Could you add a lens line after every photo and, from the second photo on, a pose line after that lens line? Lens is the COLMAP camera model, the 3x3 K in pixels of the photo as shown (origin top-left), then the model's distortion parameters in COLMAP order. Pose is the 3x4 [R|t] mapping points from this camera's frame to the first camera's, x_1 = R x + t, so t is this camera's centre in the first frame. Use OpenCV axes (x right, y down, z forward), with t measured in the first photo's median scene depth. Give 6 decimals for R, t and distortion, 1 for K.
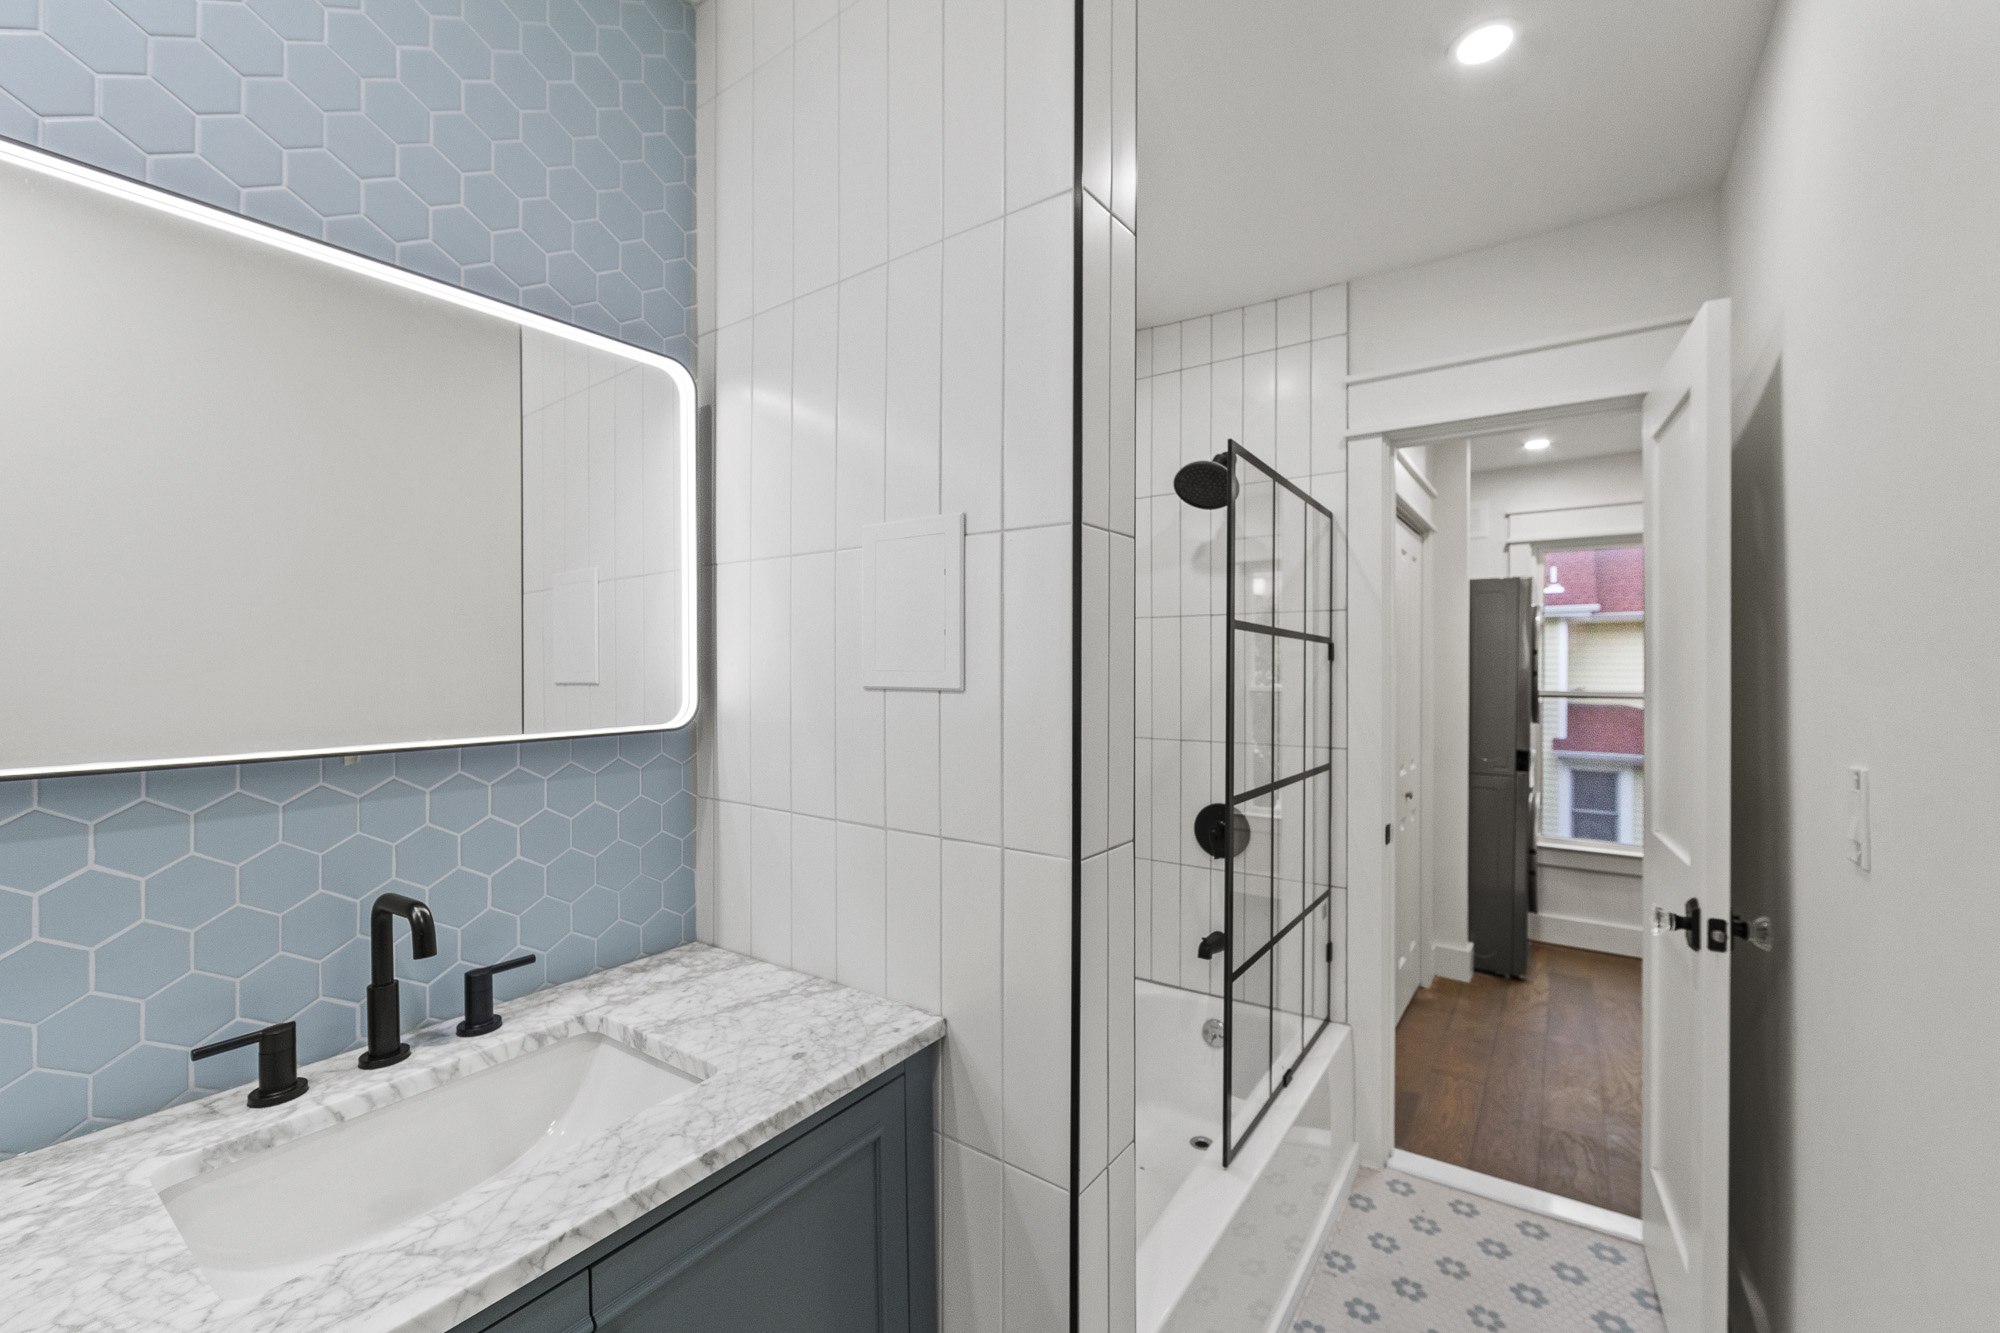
lens RADIAL K [[803.3, 0, 1006.3], [0, 803.3, 668.6], [0, 0, 1]] dist [-0.008384, 0.000518]
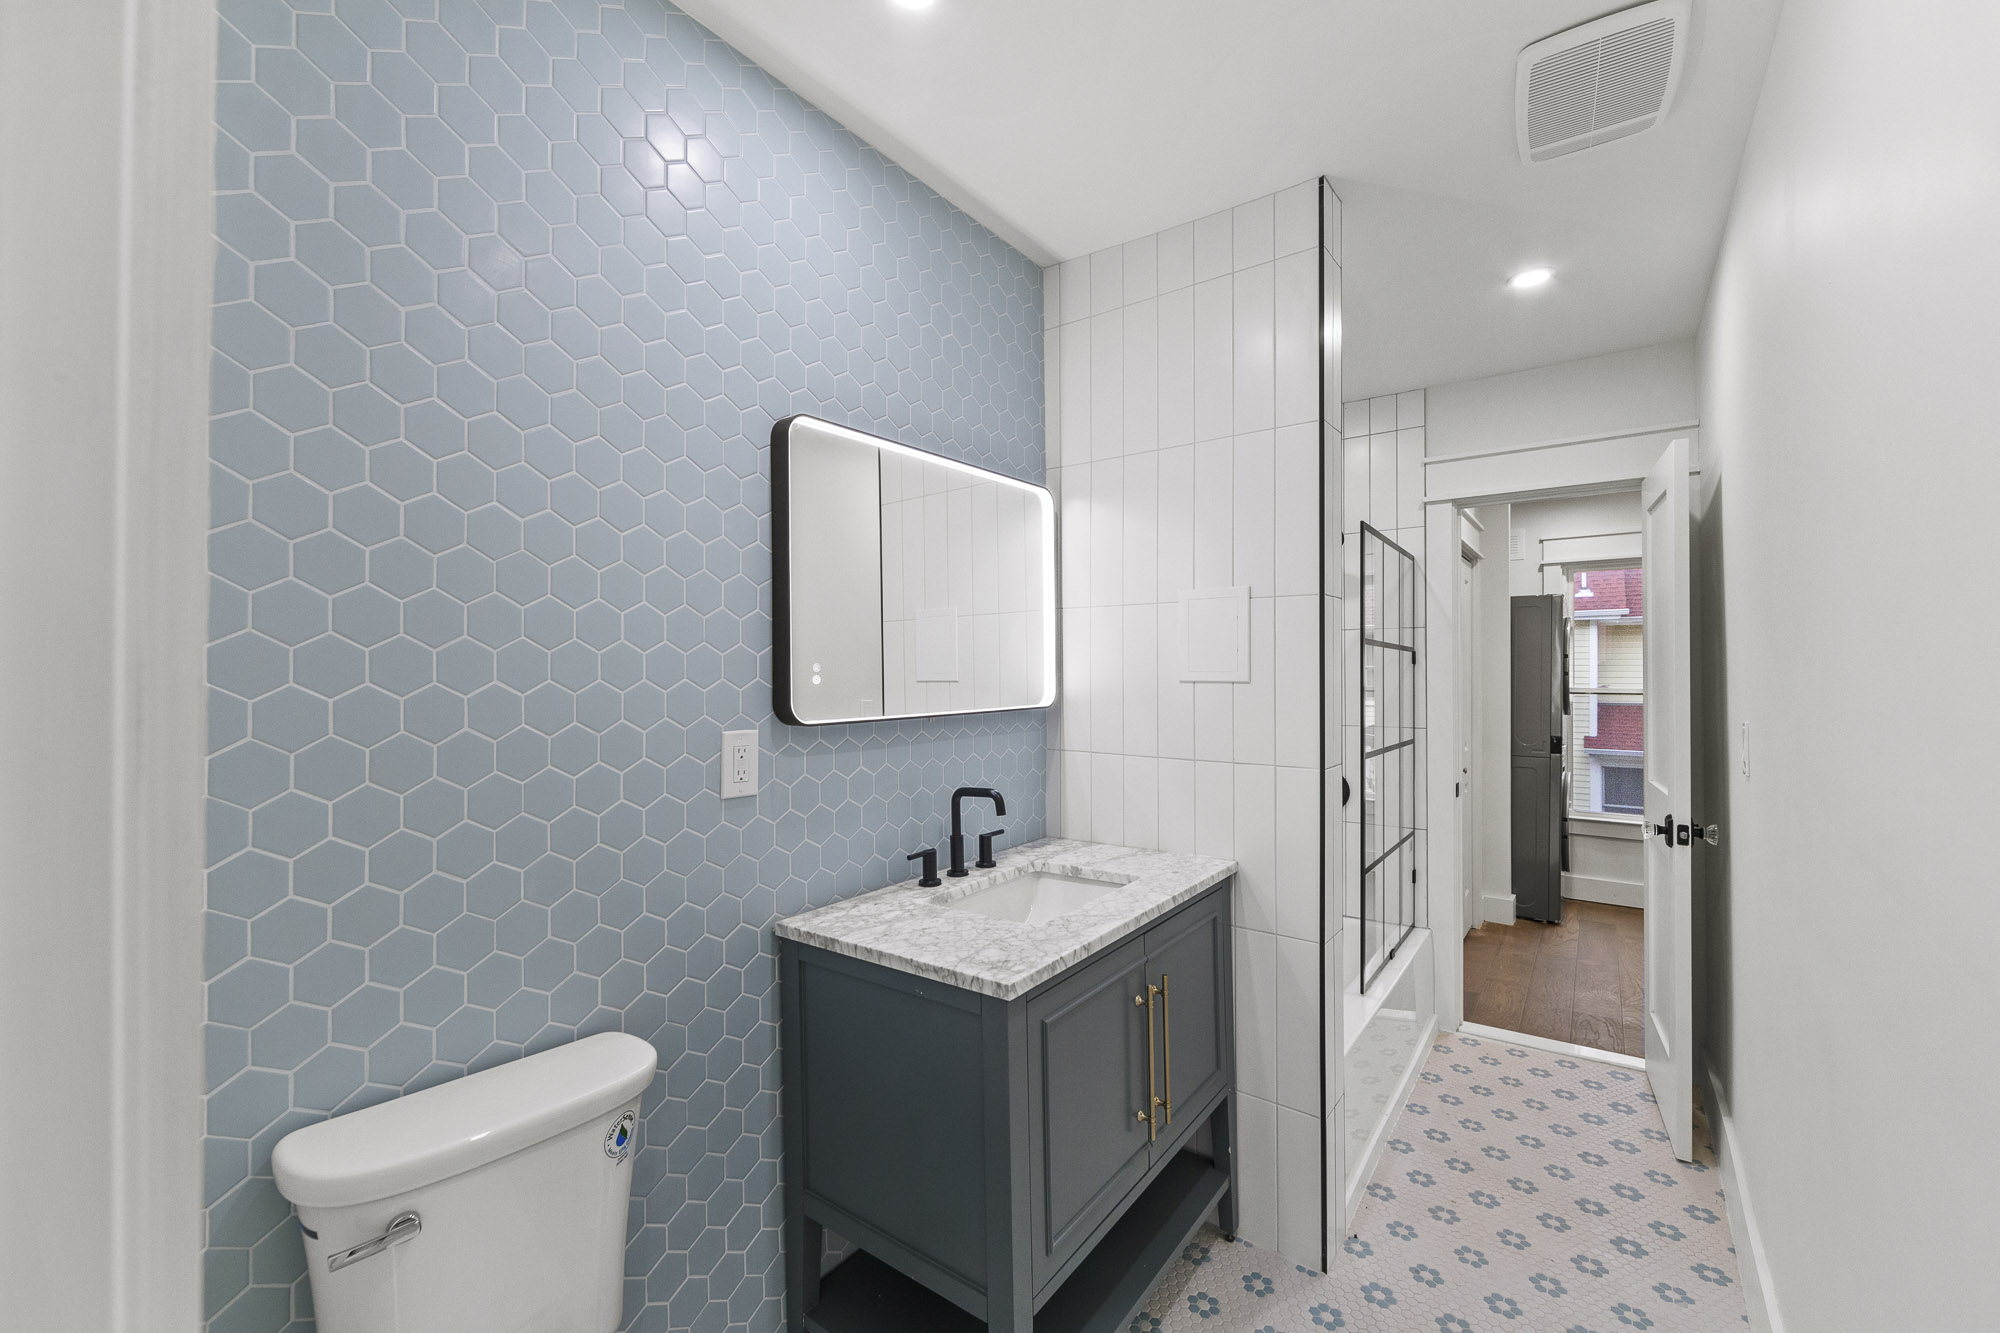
lens RADIAL K [[803.3, 0, 995.7], [0, 803.3, 666.0], [0, 0, 1]] dist [-0.008384, 0.000518]
pose [[0.999361, -0.002922, -0.035625, -0.328427], [0.002716, 0.999979, -0.005841, -0.000922], [0.035641, 0.005740, 0.999348, -0.498128]]
